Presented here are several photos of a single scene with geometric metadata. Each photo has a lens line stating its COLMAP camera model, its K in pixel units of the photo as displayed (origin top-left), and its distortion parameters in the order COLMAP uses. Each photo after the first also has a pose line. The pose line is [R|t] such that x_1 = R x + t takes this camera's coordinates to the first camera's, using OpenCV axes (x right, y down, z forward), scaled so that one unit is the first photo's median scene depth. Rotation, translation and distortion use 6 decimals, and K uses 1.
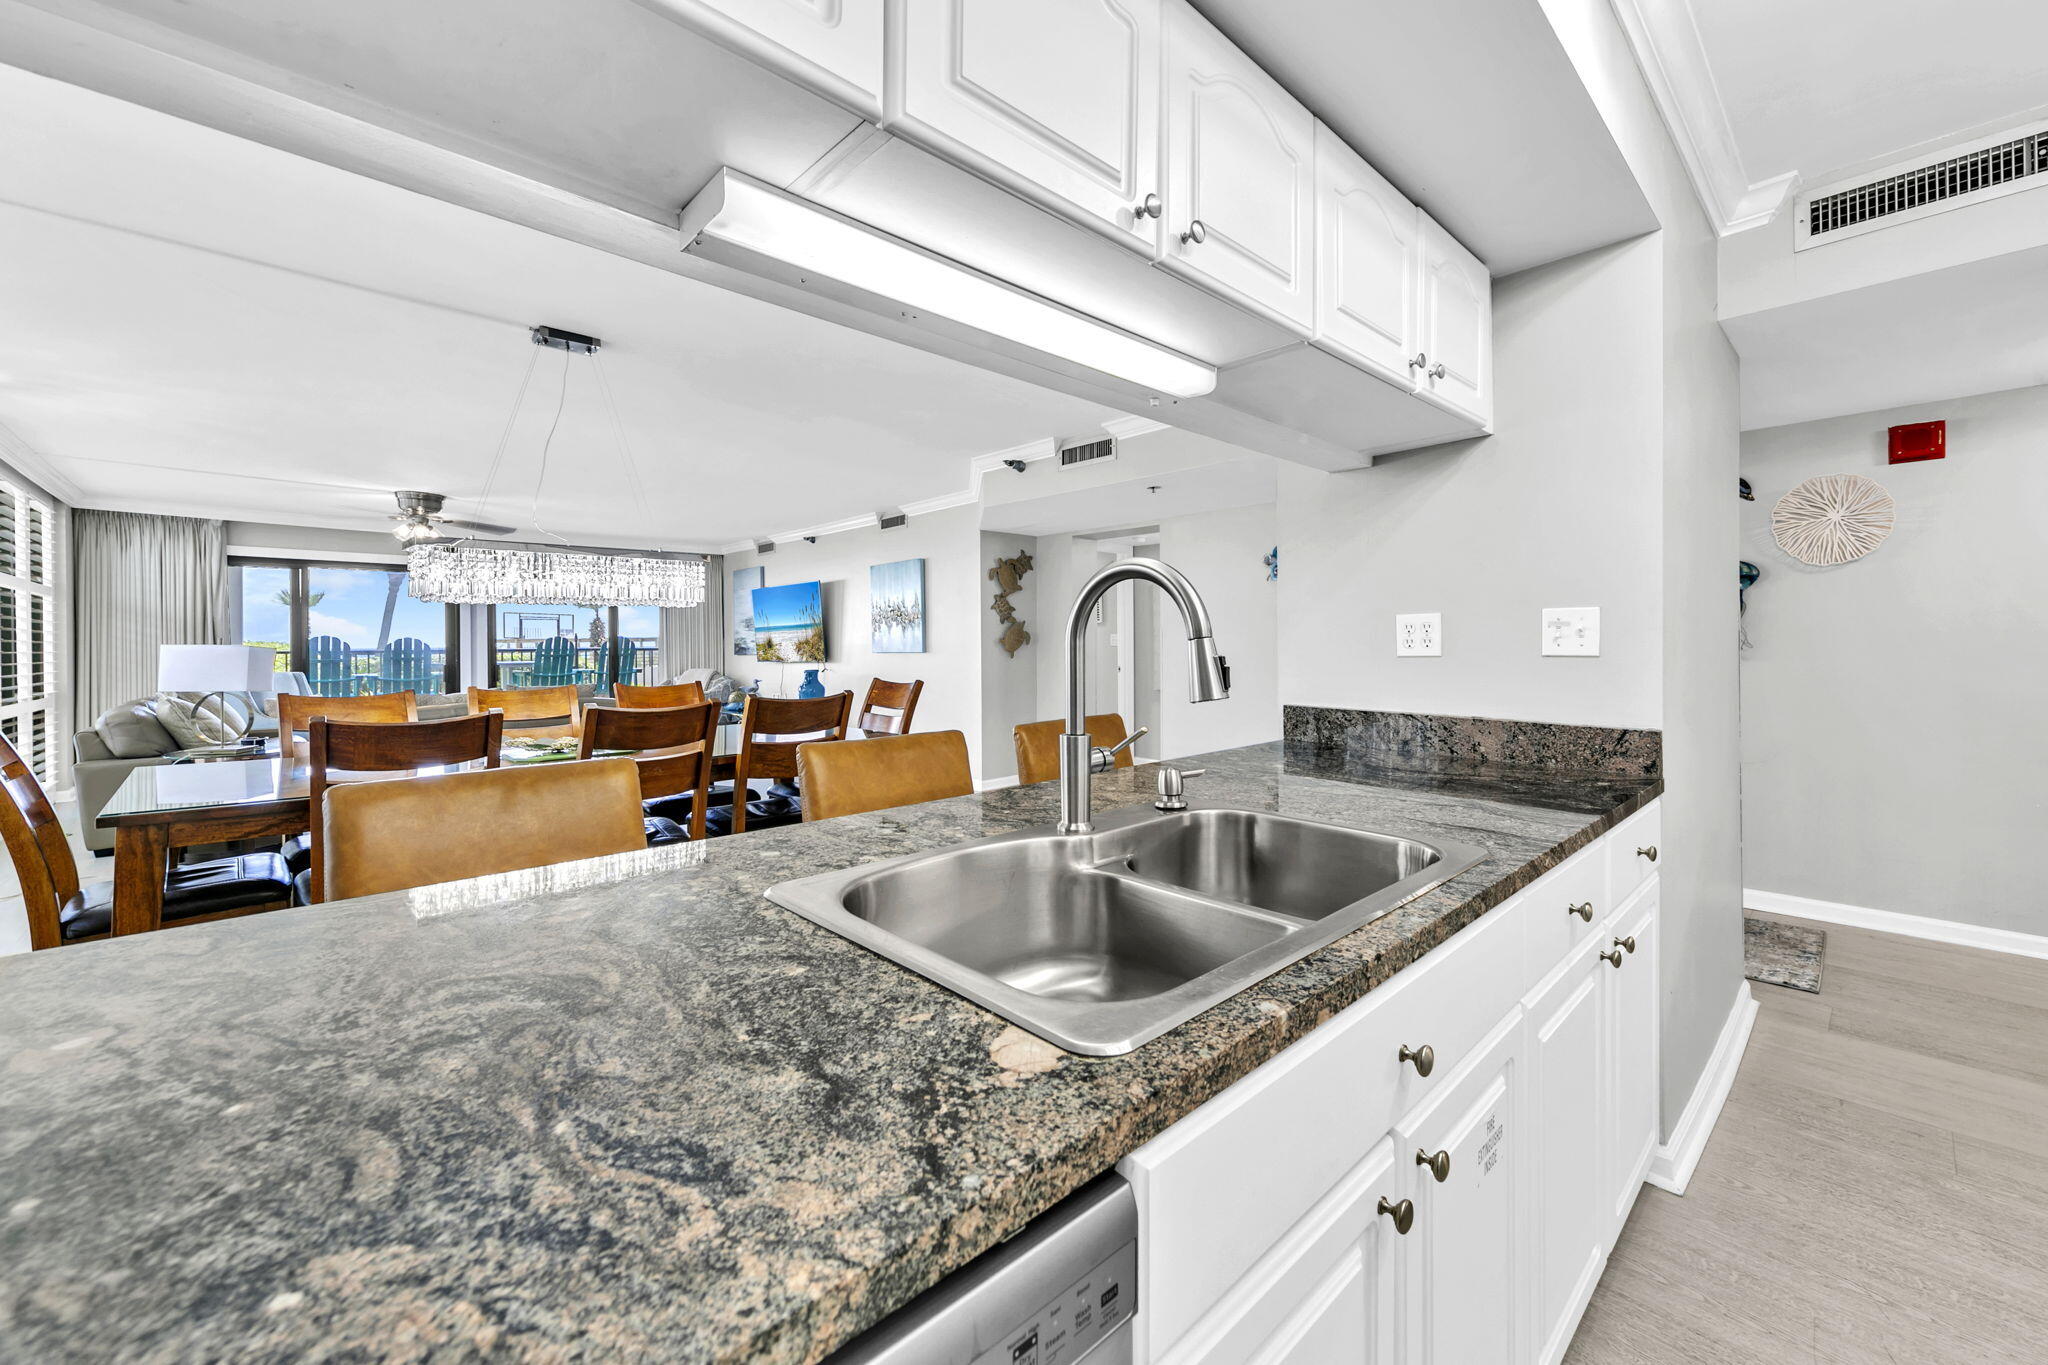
lens RADIAL K [[786.8, 0, 1029.3], [0, 786.8, 637.5], [0, 0, 1]] dist [0.011507, -0.001323]
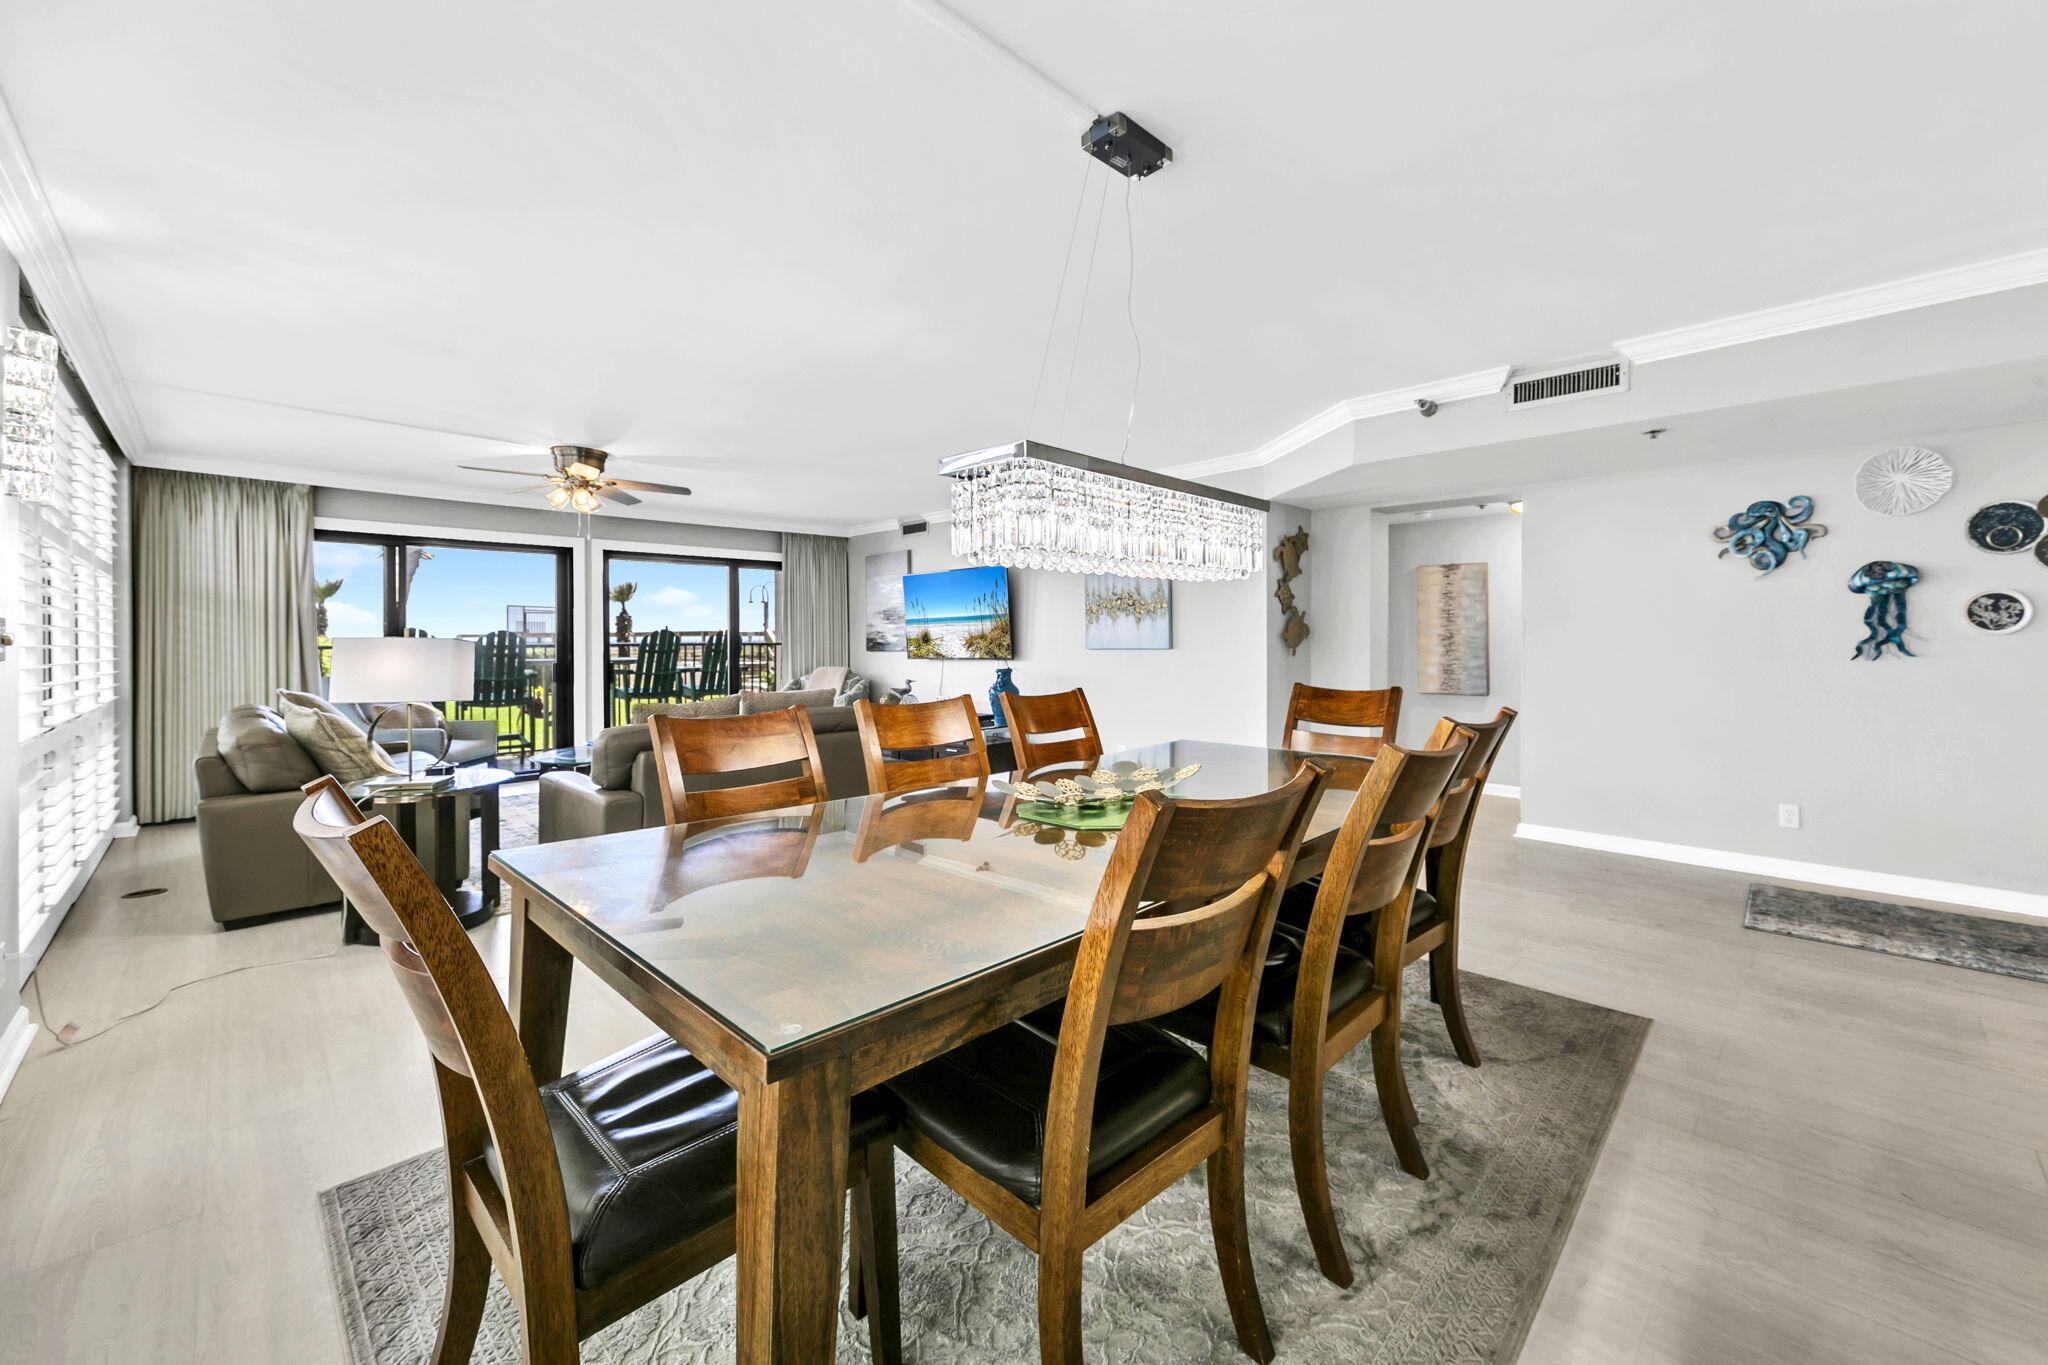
lens RADIAL K [[786.8, 0, 1041.6], [0, 786.8, 626.4], [0, 0, 1]] dist [0.011507, -0.001323]
pose [[0.999591, 0.002892, 0.028438, -0.281064], [-0.002637, 0.999956, -0.009000, 0.003066], [-0.028462, 0.008921, 0.999555, 0.159797]]
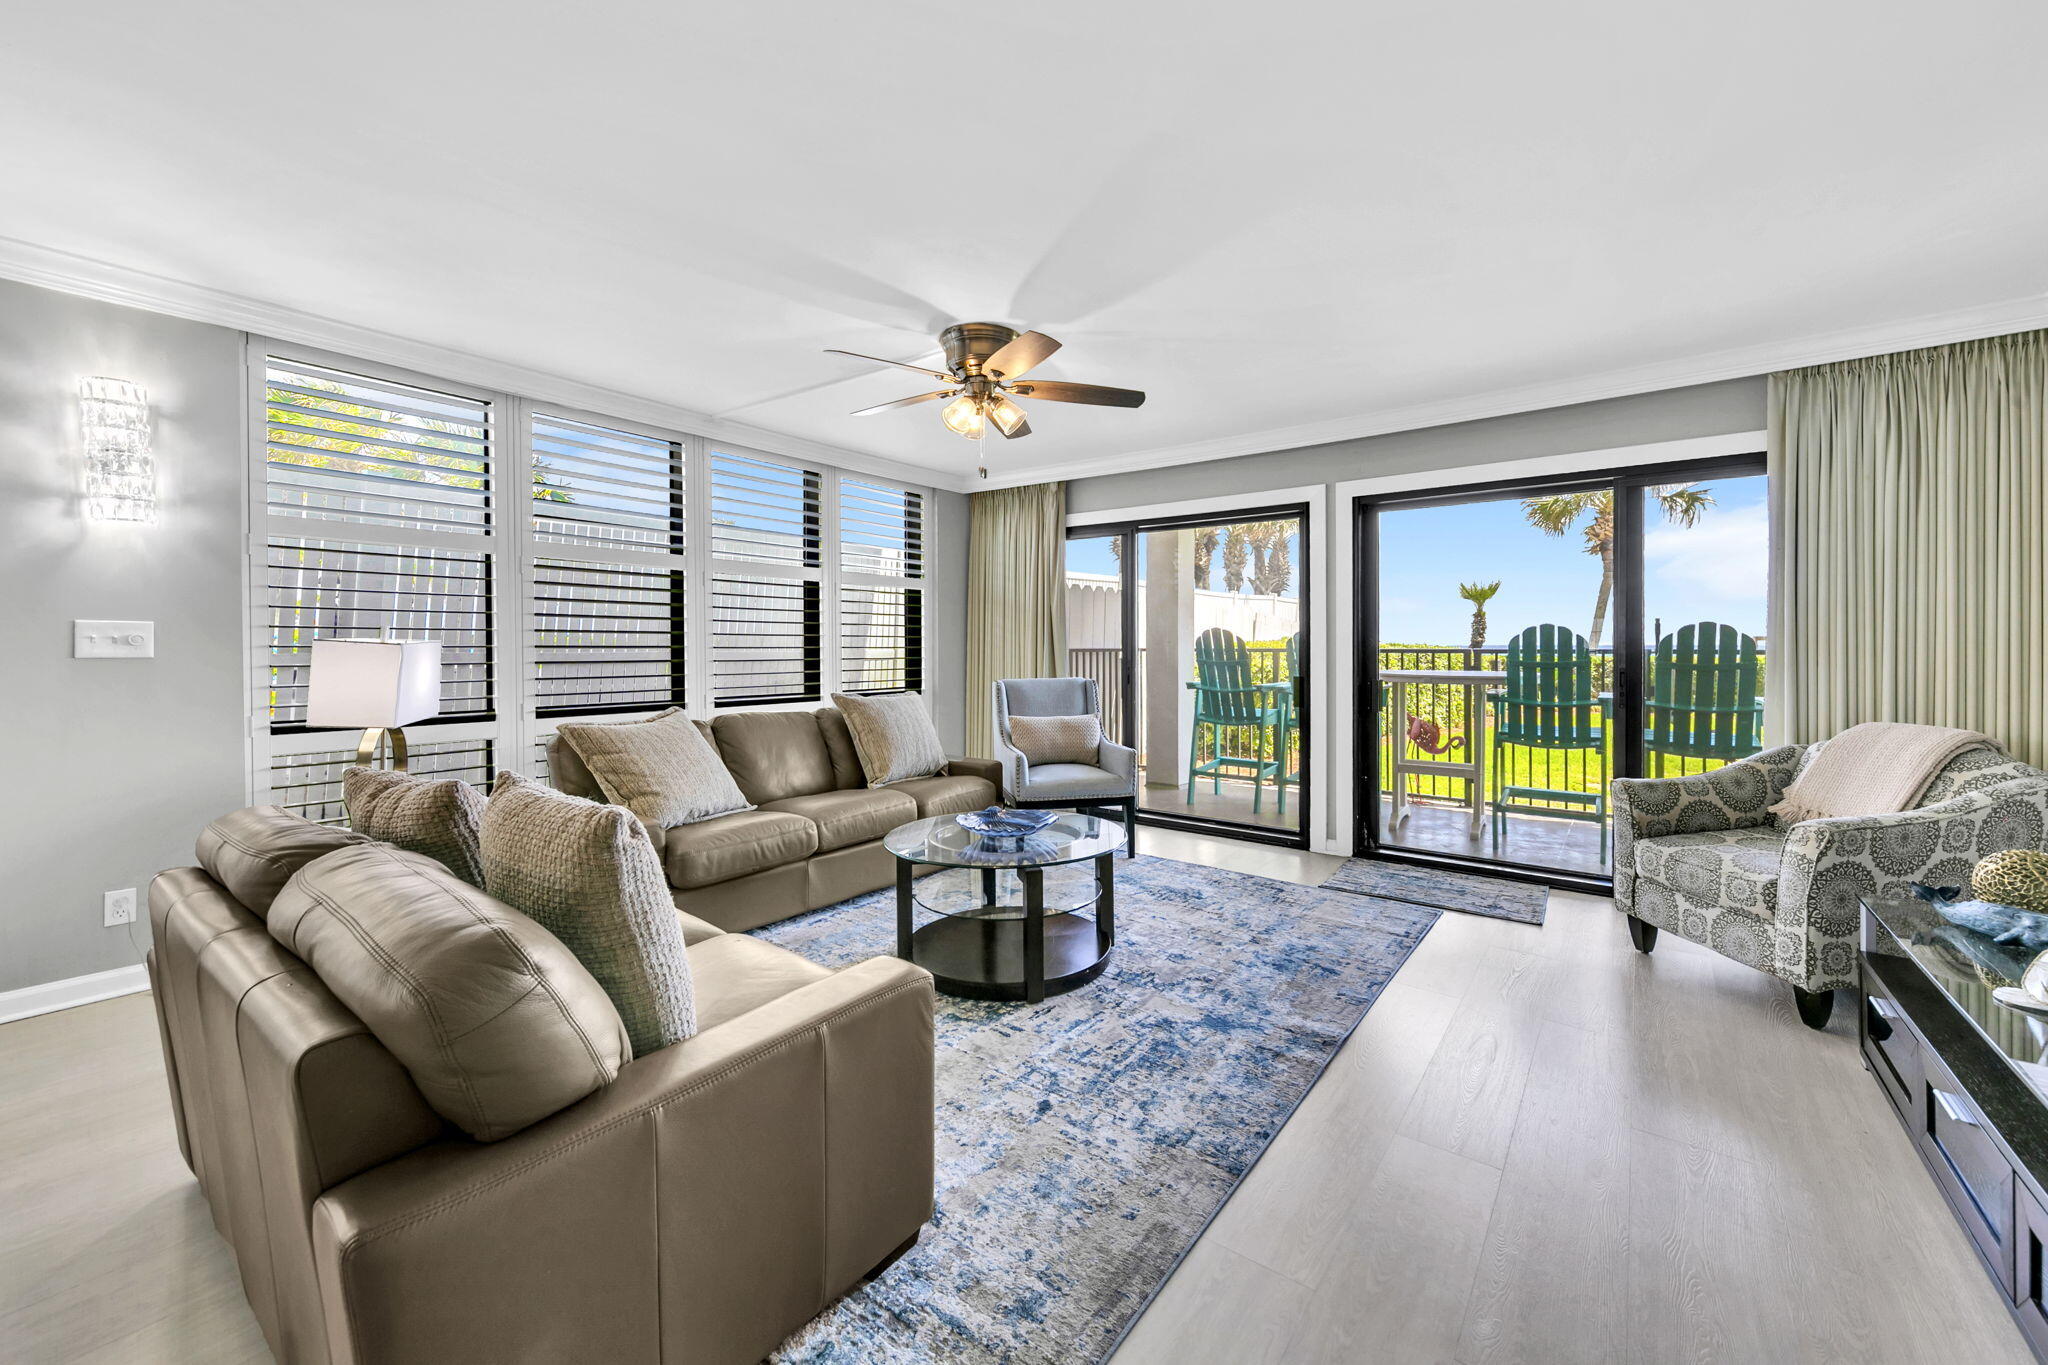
lens RADIAL K [[786.8, 0, 1033.3], [0, 786.8, 654.7], [0, 0, 1]] dist [0.011507, -0.001323]
pose [[0.169799, 0.019524, -0.985285, -0.238559], [0.002673, 0.999791, 0.020272, 0.008585], [0.985475, -0.006076, 0.169711, 0.836749]]
